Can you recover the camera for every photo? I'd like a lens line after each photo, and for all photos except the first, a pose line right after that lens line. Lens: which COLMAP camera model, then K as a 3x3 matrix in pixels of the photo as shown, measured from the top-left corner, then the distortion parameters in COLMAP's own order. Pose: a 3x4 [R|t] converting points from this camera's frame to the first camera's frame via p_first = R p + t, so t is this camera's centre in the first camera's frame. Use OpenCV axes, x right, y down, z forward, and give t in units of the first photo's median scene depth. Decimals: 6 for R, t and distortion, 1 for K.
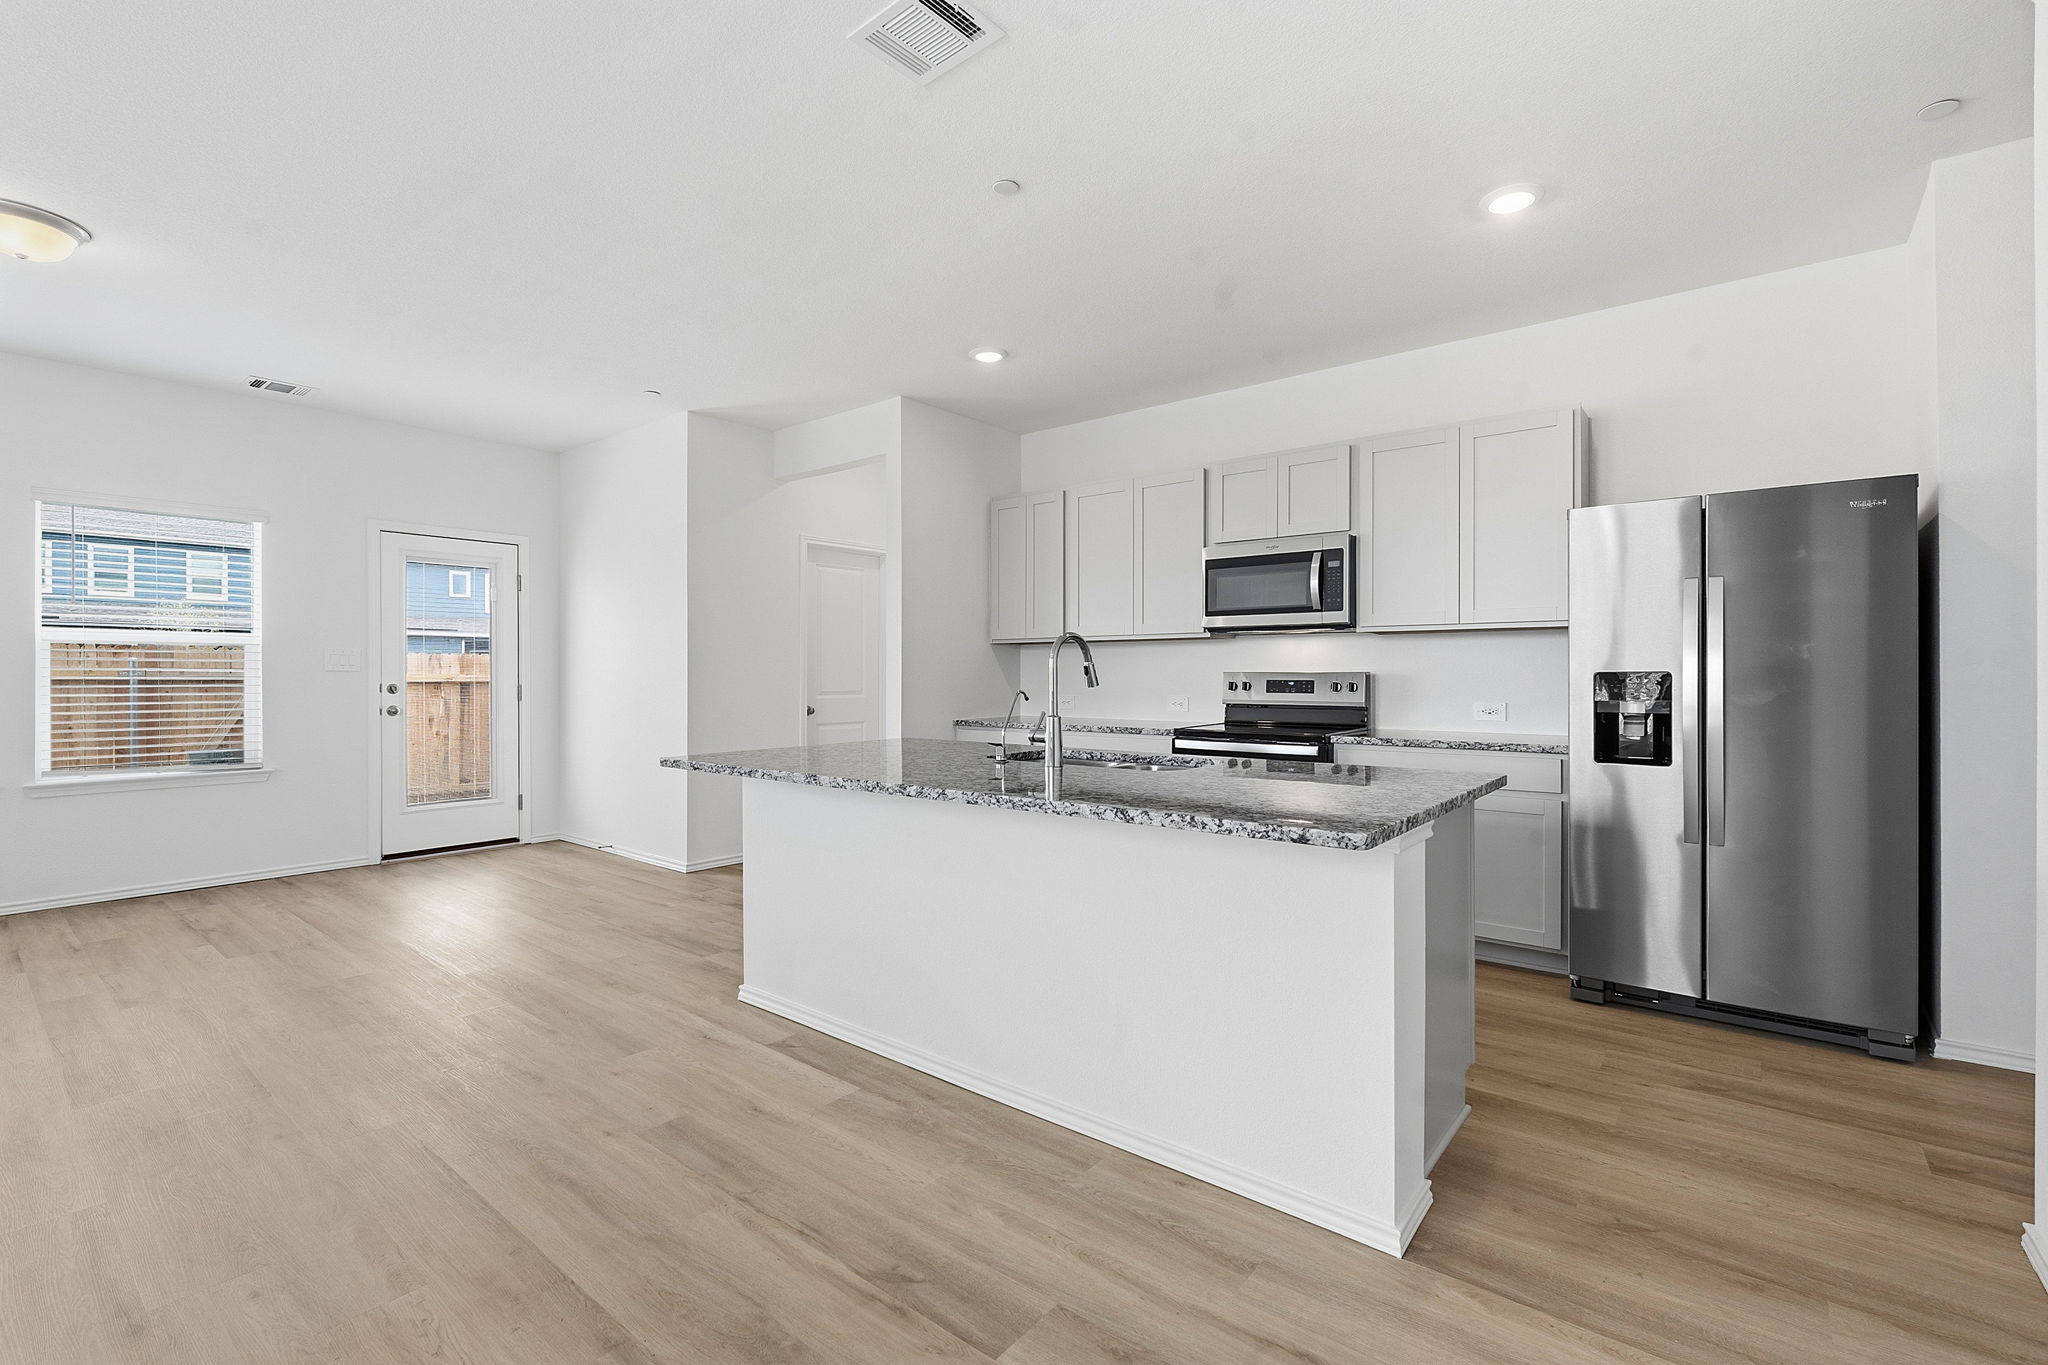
lens RADIAL K [[911.6, 0, 1024.0], [0, 911.6, 682.5], [0, 0, 1]] dist [-0.002860, -0.000176]
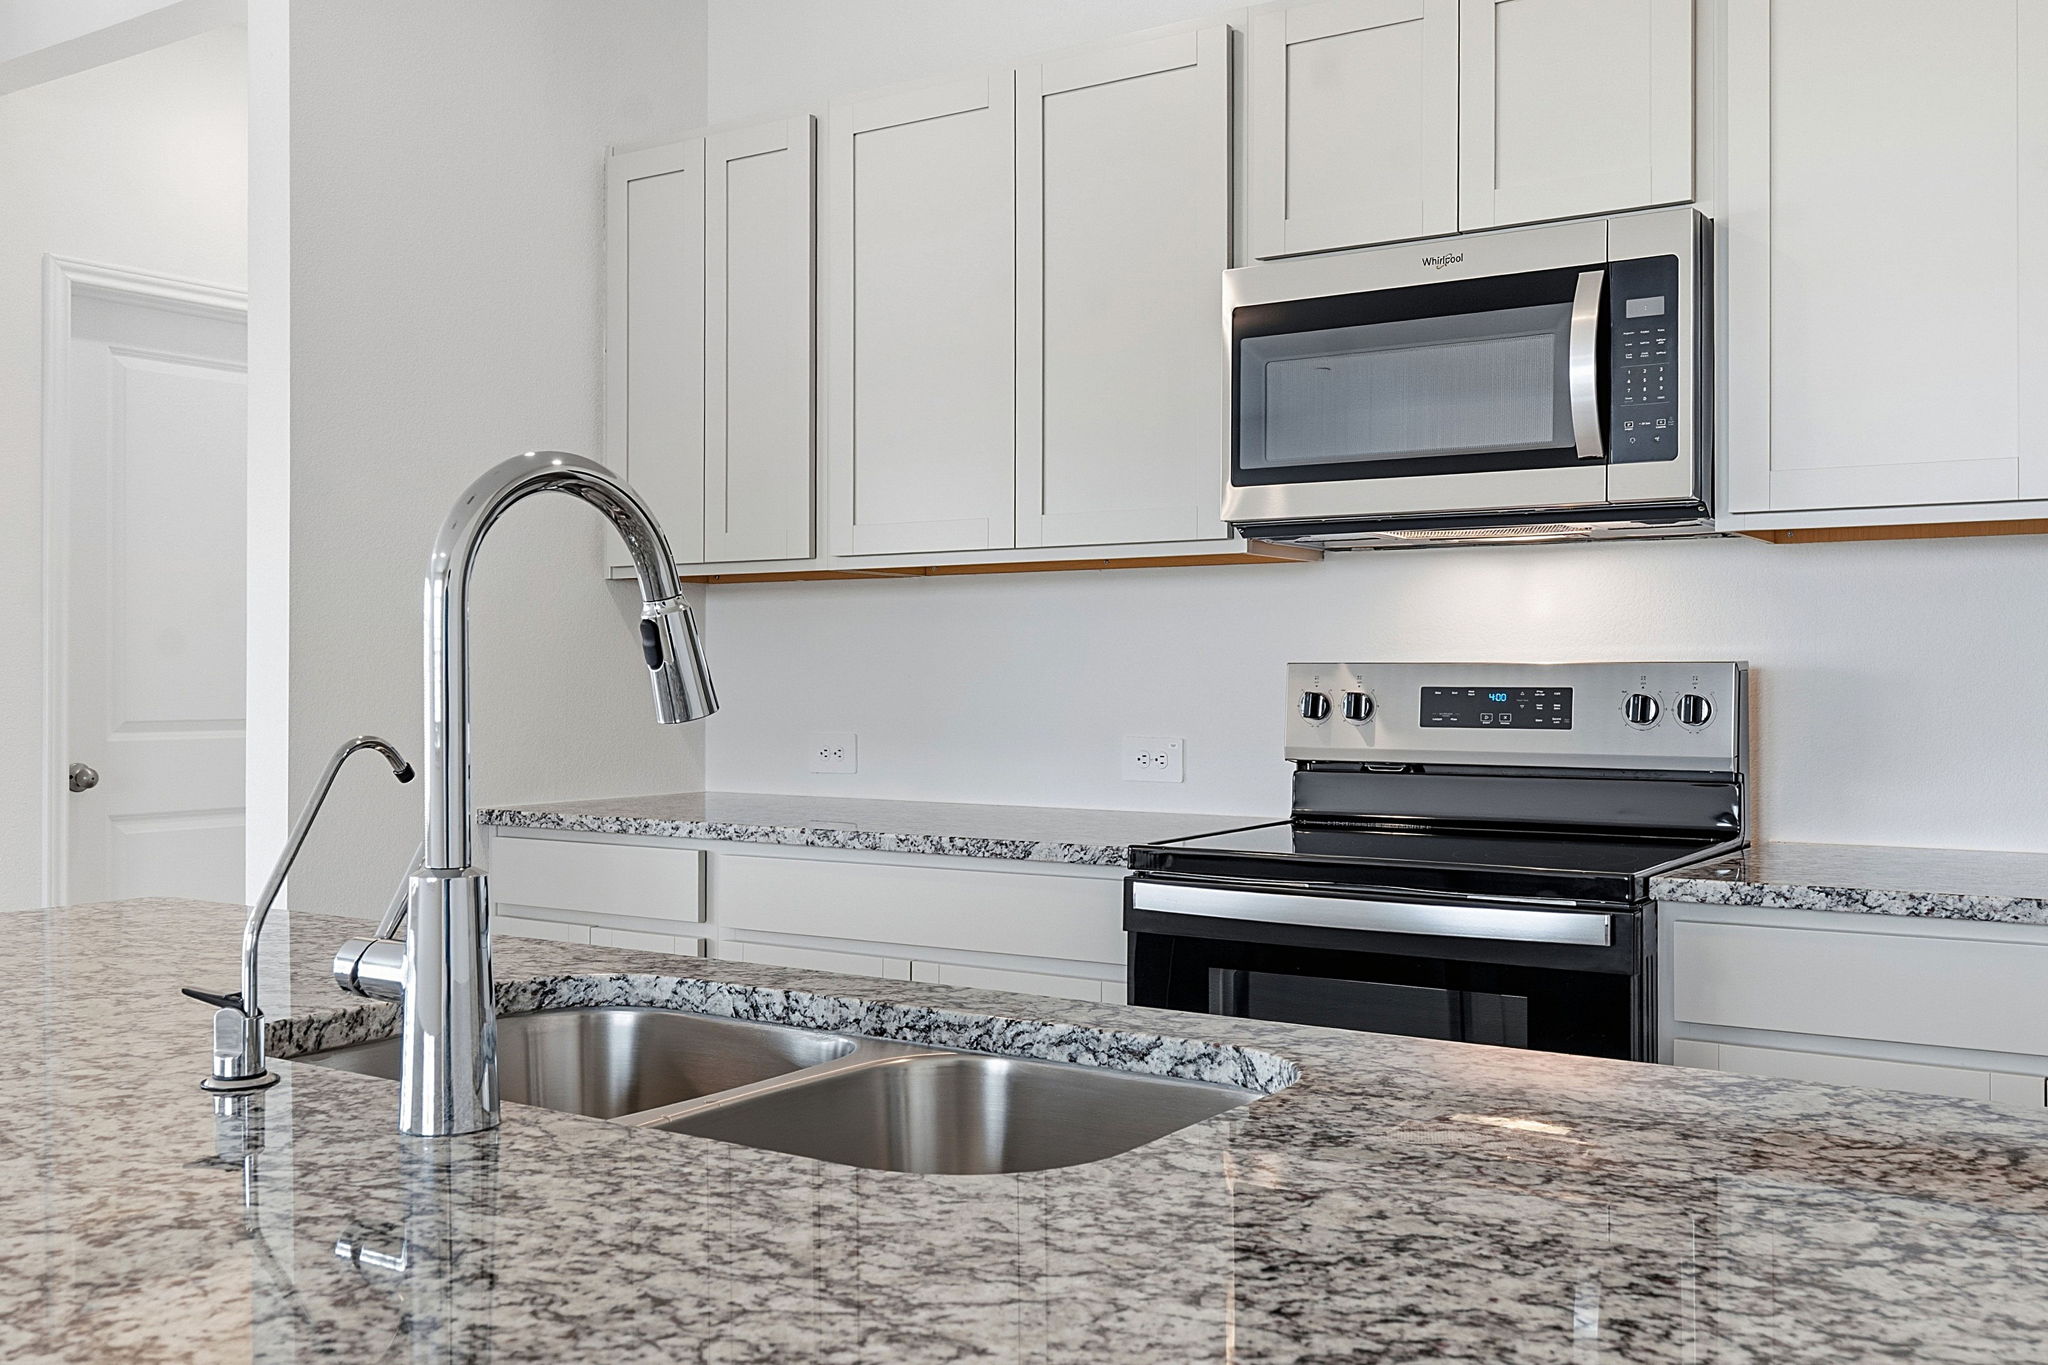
lens RADIAL K [[1908.2, 0, 1024.0], [0, 1908.2, 682.5], [0, 0, 1]] dist [-0.005121, -0.004507]
pose [[0.996512, -0.000031, 0.083454, 0.077613], [0.000456, 0.999987, -0.005073, -0.001111], [-0.083453, 0.005094, 0.996499, 0.375018]]
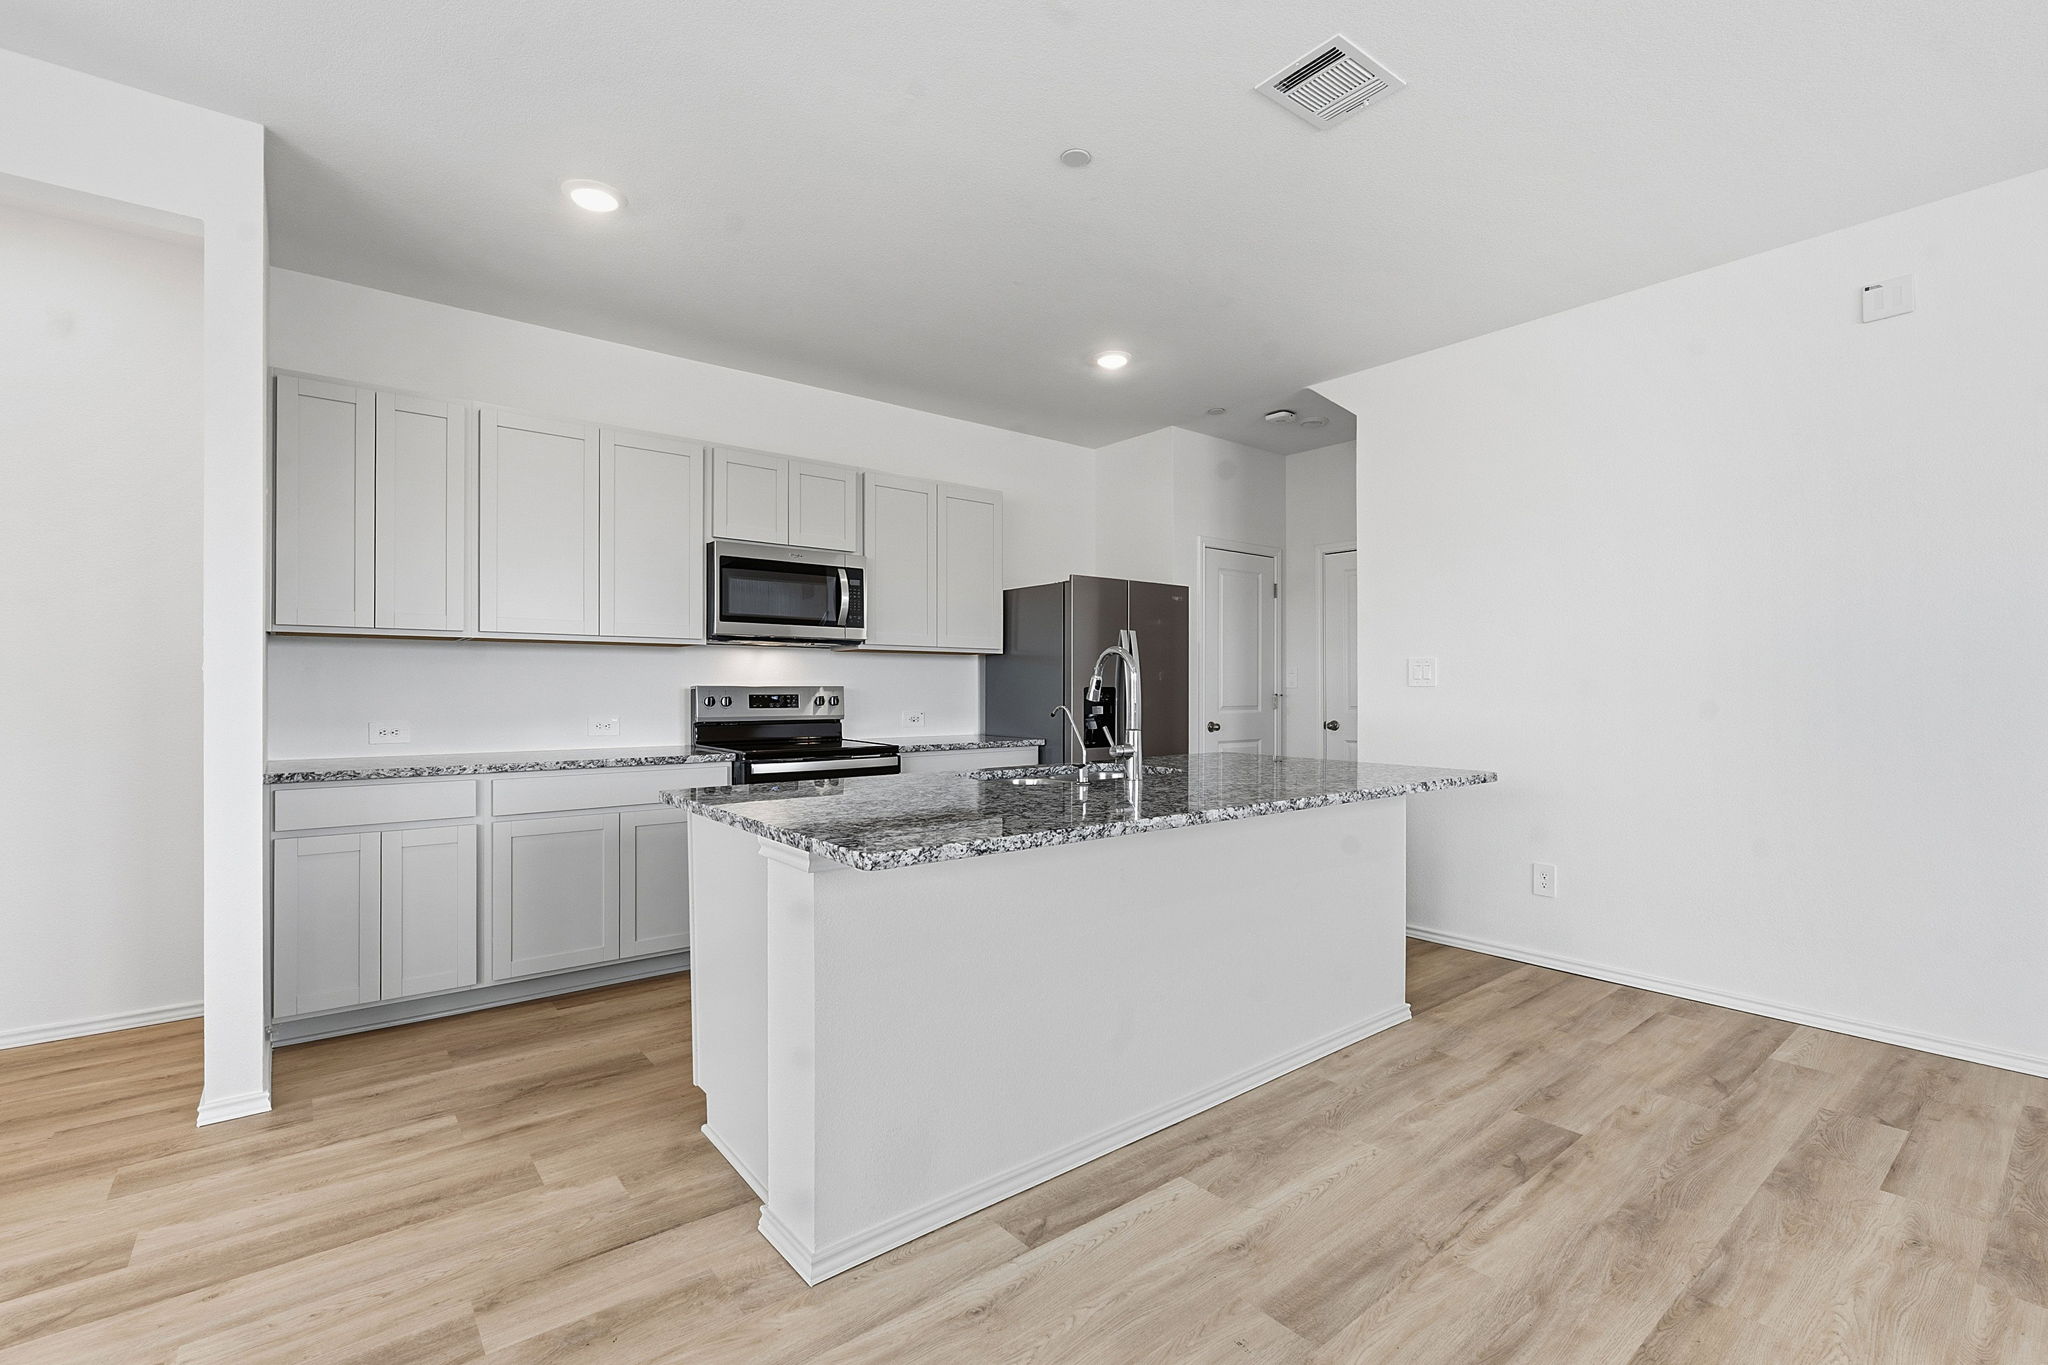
lens RADIAL K [[911.8, 0, 1023.5], [0, 911.8, 692.4], [0, 0, 1]] dist [-0.000950, -0.000111]
pose [[0.198513, -0.002037, 0.980096, -0.636728], [0.006863, 0.999976, 0.000688, -0.003989], [-0.980074, 0.006590, 0.198522, 0.595965]]
